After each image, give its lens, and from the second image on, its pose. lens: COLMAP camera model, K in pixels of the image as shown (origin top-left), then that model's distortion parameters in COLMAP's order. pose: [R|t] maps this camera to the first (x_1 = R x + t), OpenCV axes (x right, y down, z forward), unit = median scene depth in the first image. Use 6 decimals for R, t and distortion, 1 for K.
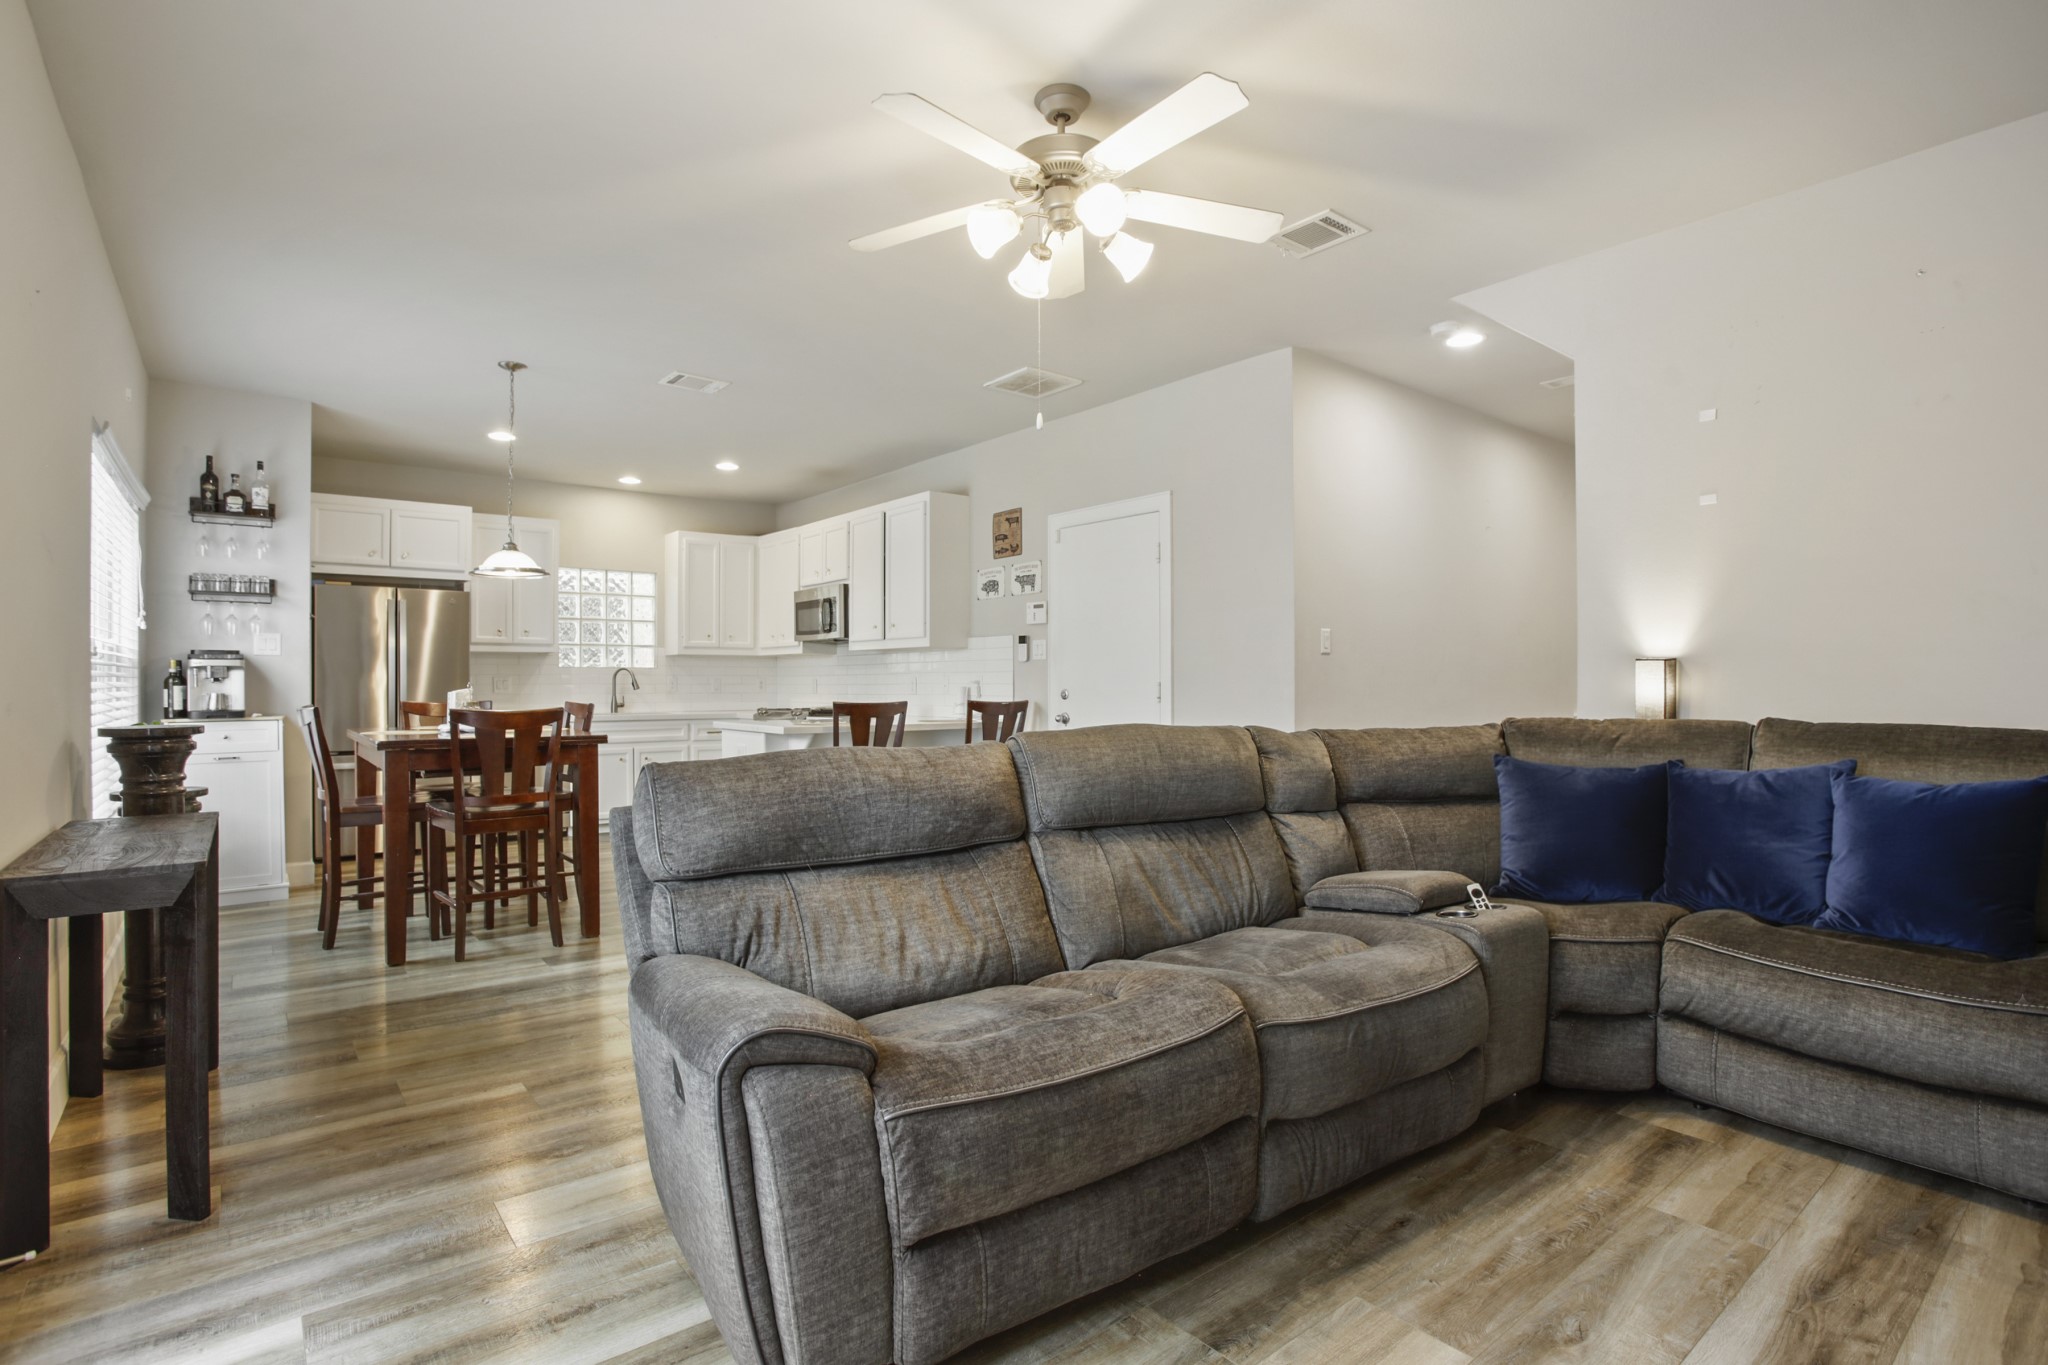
lens RADIAL K [[998.8, 0, 1019.0], [0, 998.8, 672.1], [0, 0, 1]] dist [-0.051662, 0.021445]
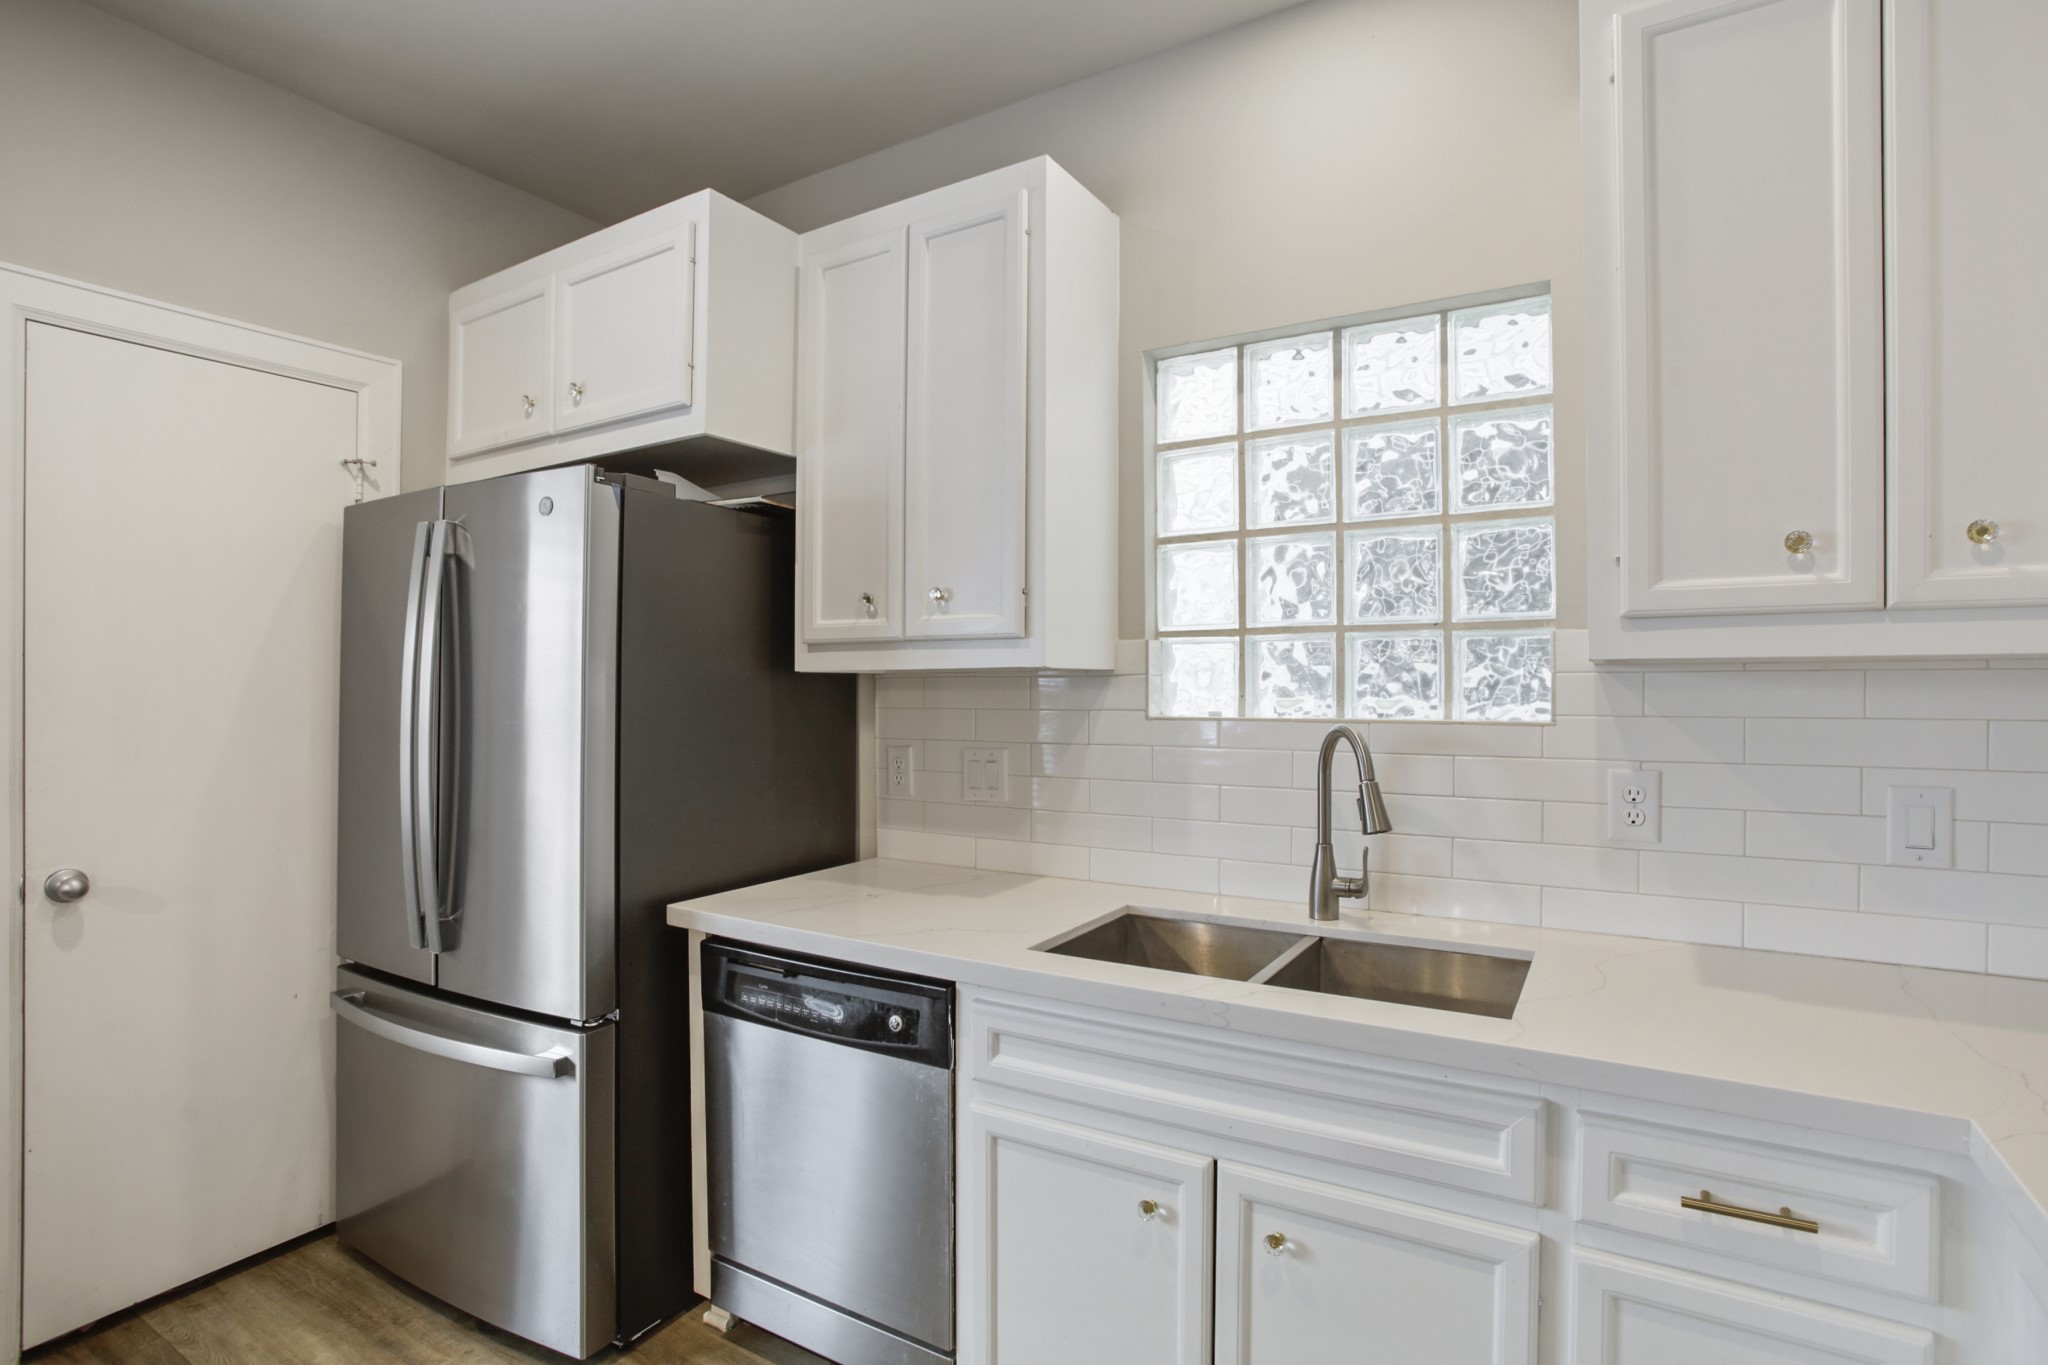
lens RADIAL K [[998.8, 0, 1023.6], [0, 998.8, 685.6], [0, 0, 1]] dist [-0.051662, 0.021445]
pose [[0.325536, 0.003766, -0.945522, -0.274899], [0.010798, 0.999912, 0.007701, -0.021129], [0.945468, -0.012716, 0.325467, 1.124268]]
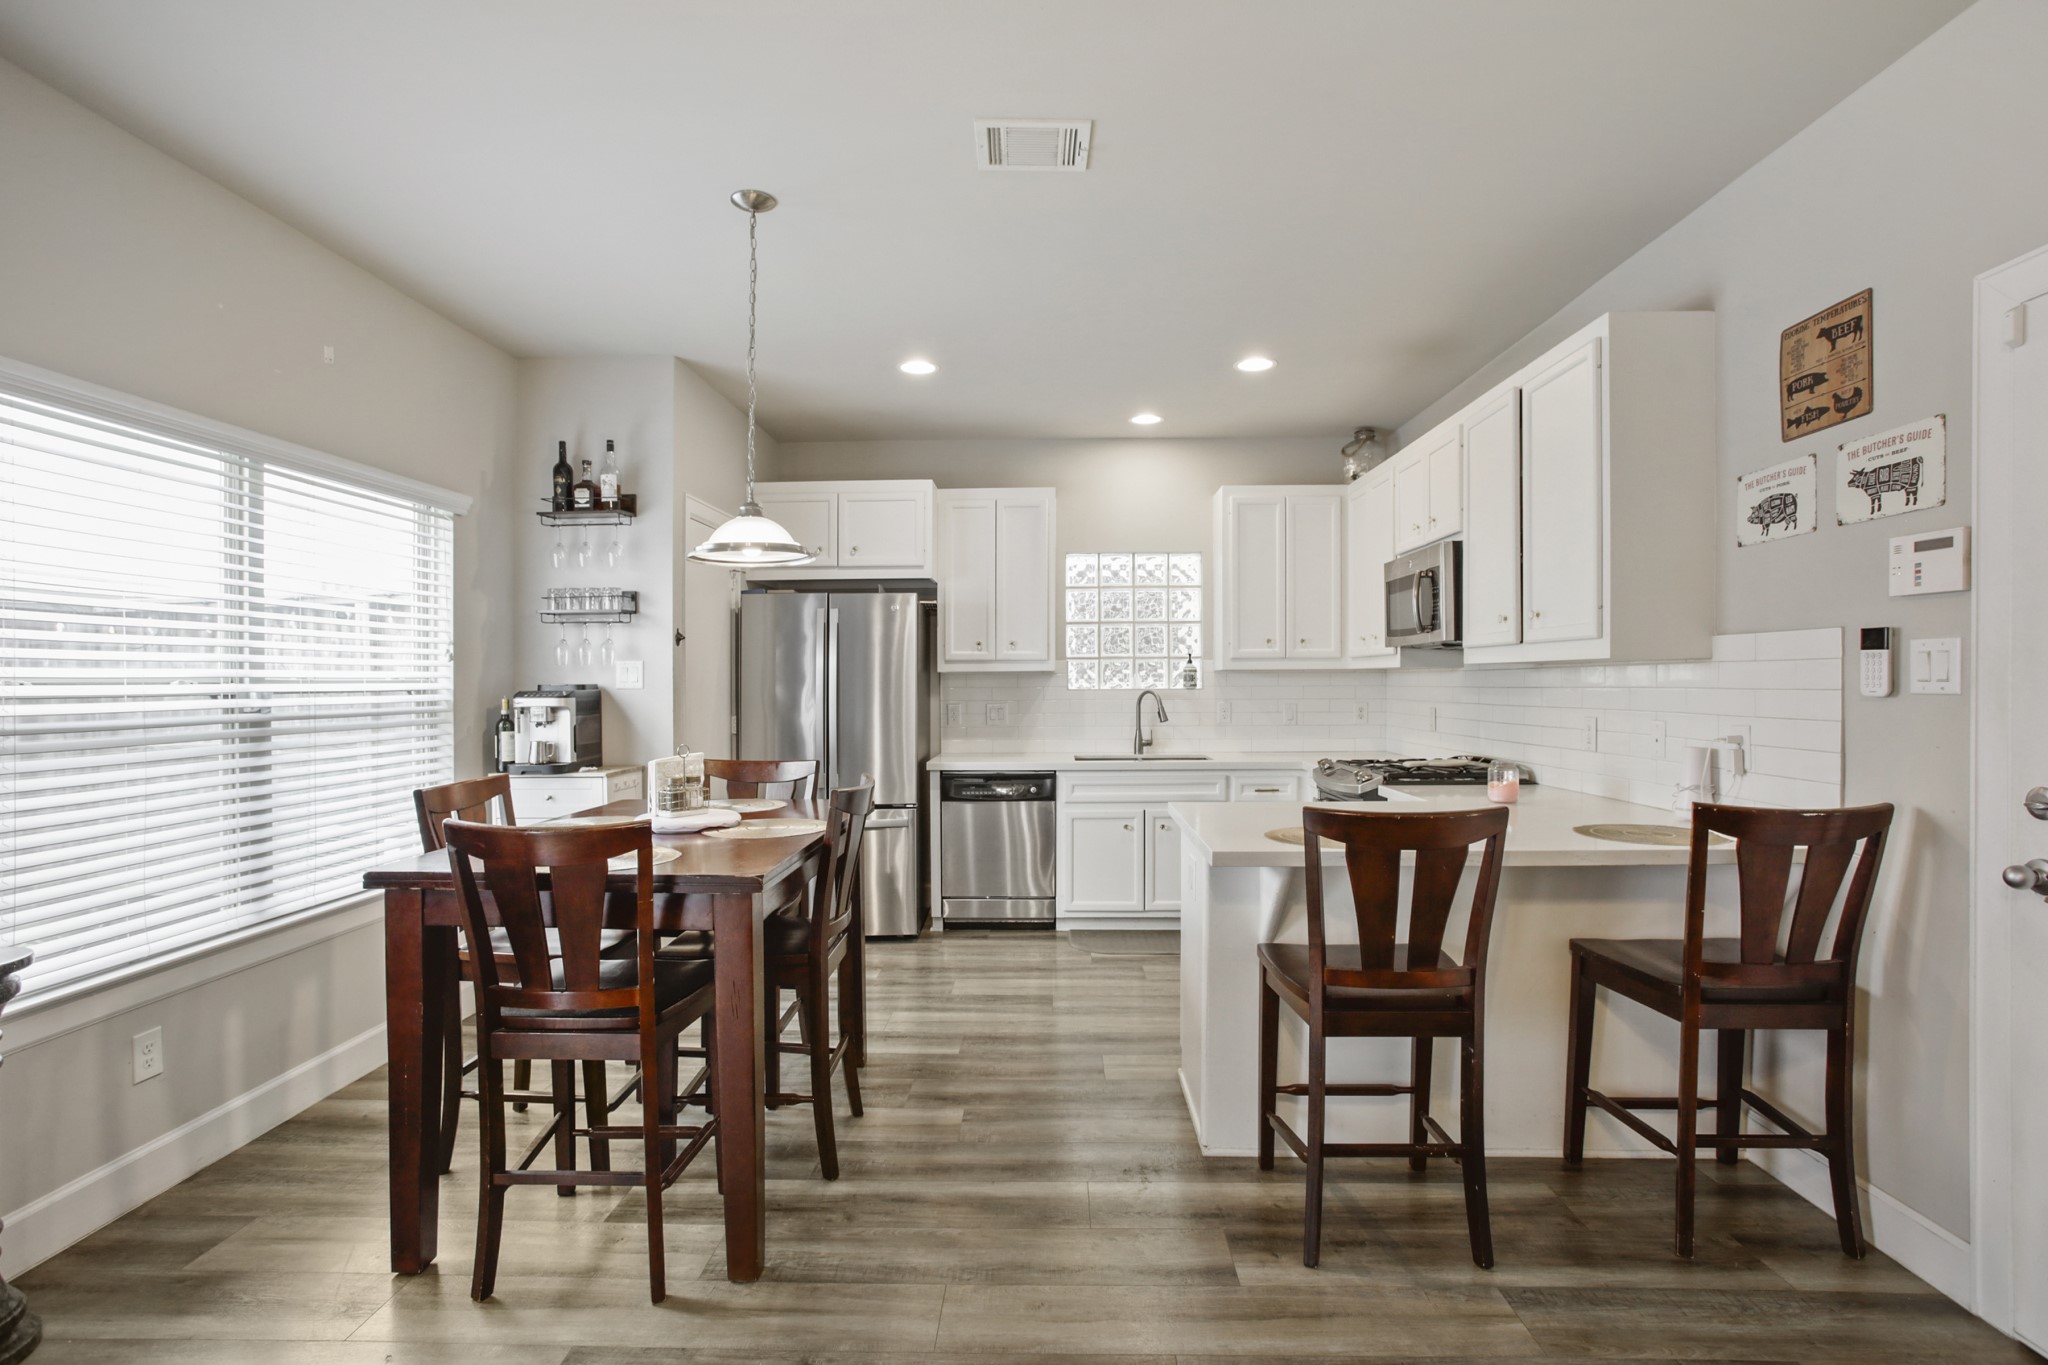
lens RADIAL K [[998.8, 0, 1030.8], [0, 998.8, 690.9], [0, 0, 1]] dist [-0.051662, 0.021445]
pose [[0.760088, 0.005117, -0.649800, -0.000159], [0.008919, 0.999793, 0.018305, -0.022907], [0.649759, -0.019709, 0.759885, 0.528941]]
